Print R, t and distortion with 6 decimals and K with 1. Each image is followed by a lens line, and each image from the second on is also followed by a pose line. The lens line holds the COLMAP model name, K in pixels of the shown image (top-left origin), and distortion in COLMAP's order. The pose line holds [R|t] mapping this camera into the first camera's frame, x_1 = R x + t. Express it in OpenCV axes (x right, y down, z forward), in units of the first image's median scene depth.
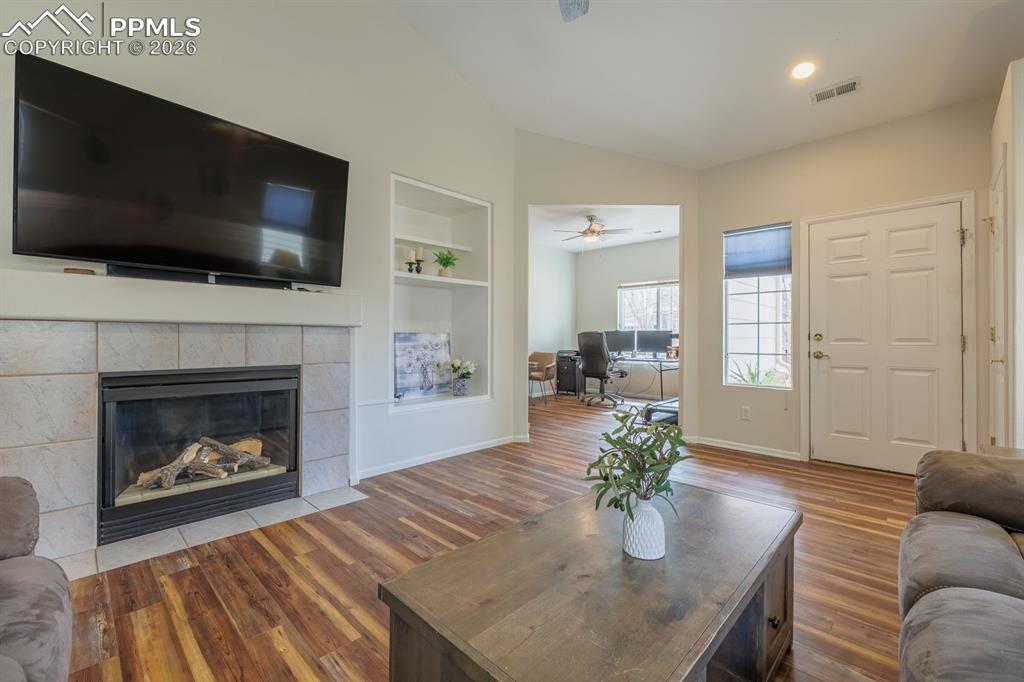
lens RADIAL K [[427.5, 0, 511.8], [0, 427.5, 337.4], [0, 0, 1]] dist [-0.002003, 0.000027]
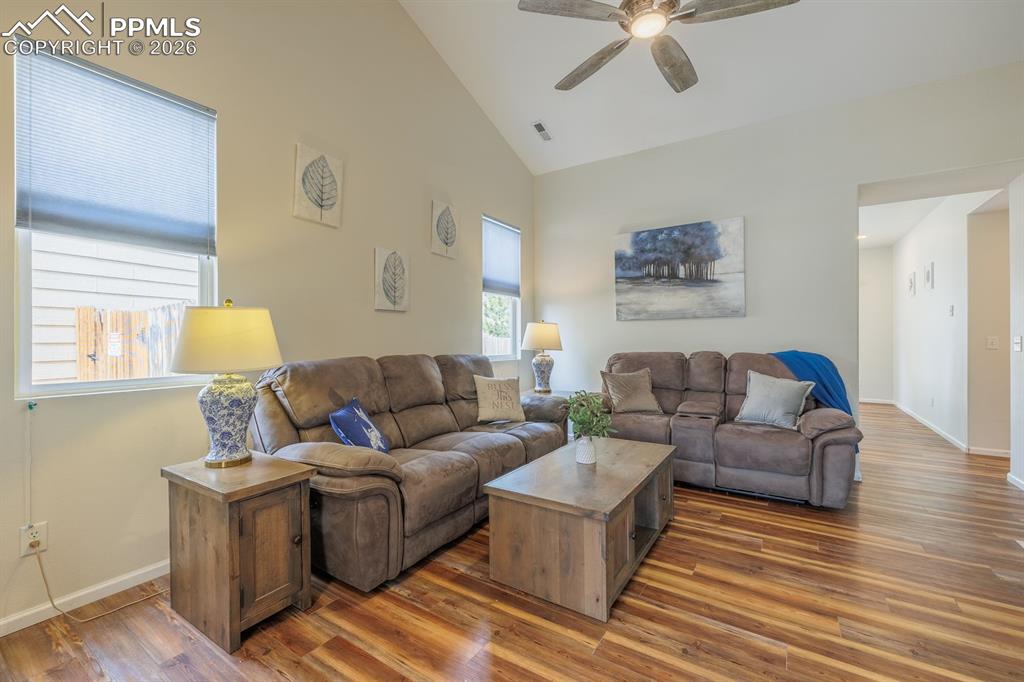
lens RADIAL K [[427.5, 0, 511.8], [0, 427.5, 337.4], [0, 0, 1]] dist [-0.002003, 0.000027]
pose [[-0.982139, -0.000661, -0.188155, 0.321871], [0.000162, 0.999990, -0.004359, -0.027829], [0.188156, -0.004312, -0.982130, 0.907682]]
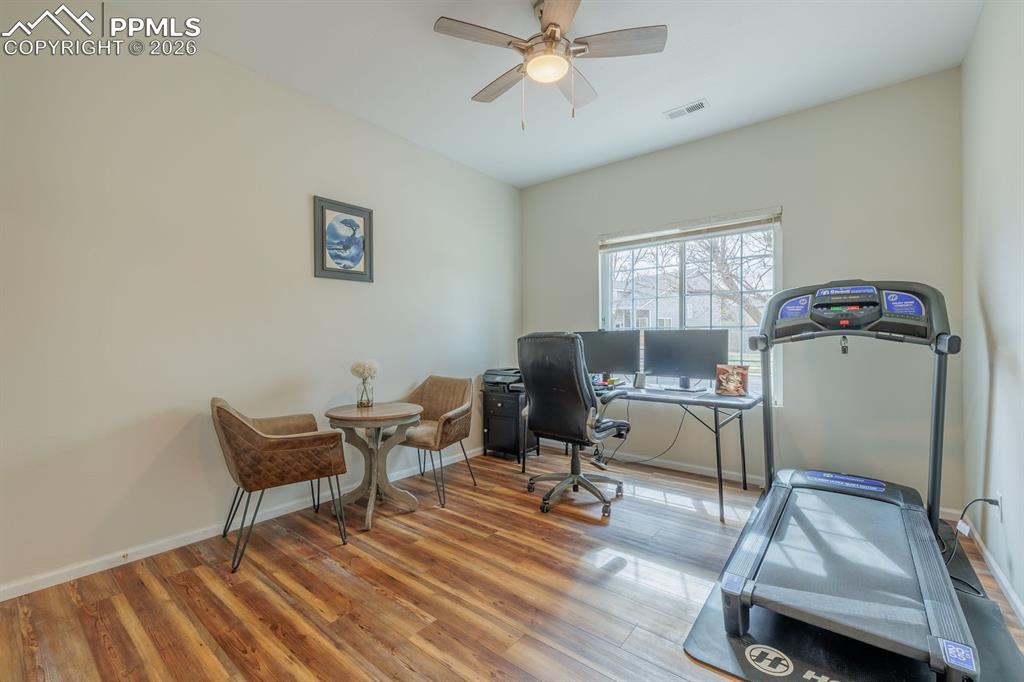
lens RADIAL K [[427.5, 0, 511.8], [0, 427.5, 337.4], [0, 0, 1]] dist [-0.002003, 0.000027]
pose [[0.995568, -0.008444, 0.093666, 0.191026], [0.008297, 0.999964, 0.001954, -0.017942], [-0.093679, -0.001168, 0.995602, 1.013165]]
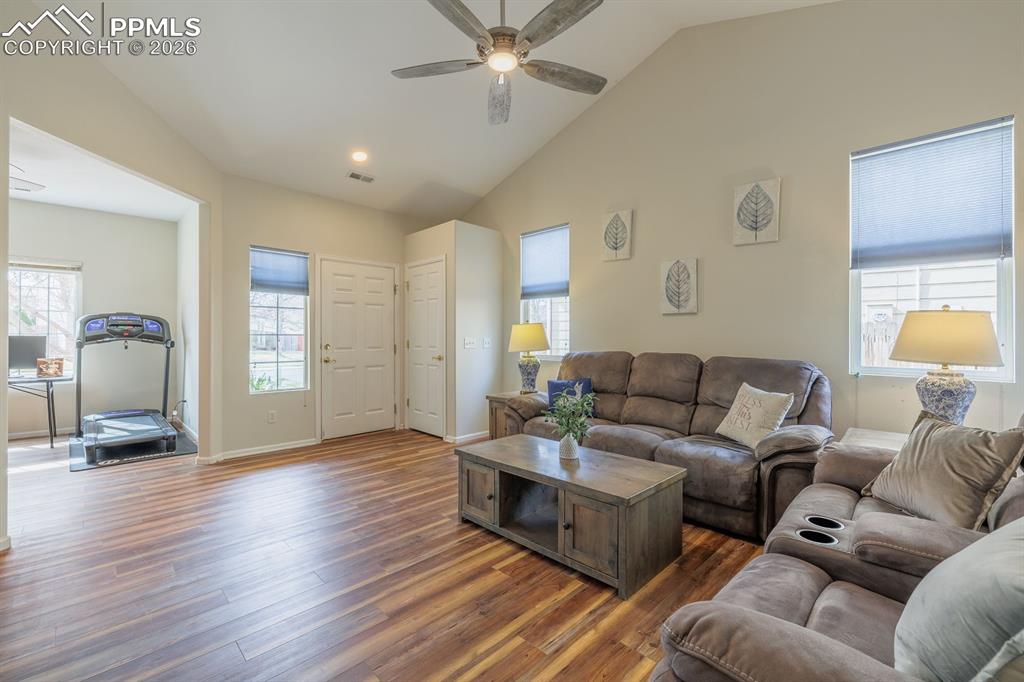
lens RADIAL K [[427.5, 0, 511.8], [0, 427.5, 337.4], [0, 0, 1]] dist [-0.002003, 0.000027]
pose [[0.012673, -0.002203, 0.999917, -0.564038], [-0.004427, 0.999988, 0.002259, -0.032469], [-0.999910, -0.004455, 0.012663, 0.386641]]
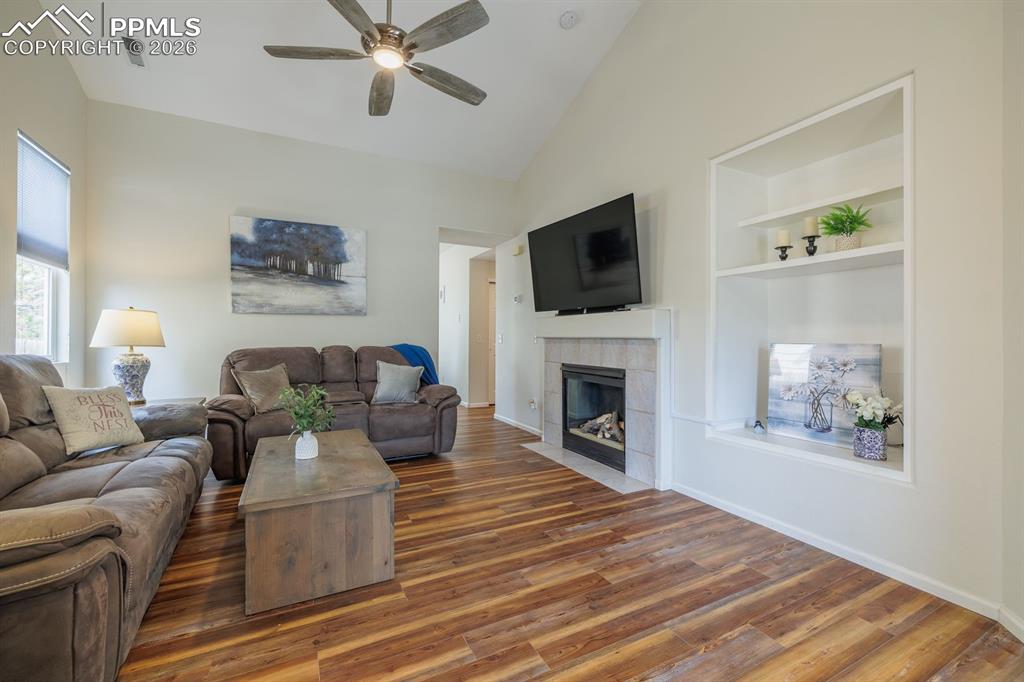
lens RADIAL K [[427.5, 0, 511.8], [0, 427.5, 337.4], [0, 0, 1]] dist [-0.002003, 0.000027]
pose [[-0.321240, -0.005843, -0.946980, 0.580986], [-0.003081, 0.999982, -0.005124, -0.016136], [0.946993, 0.001272, -0.321252, 0.781030]]
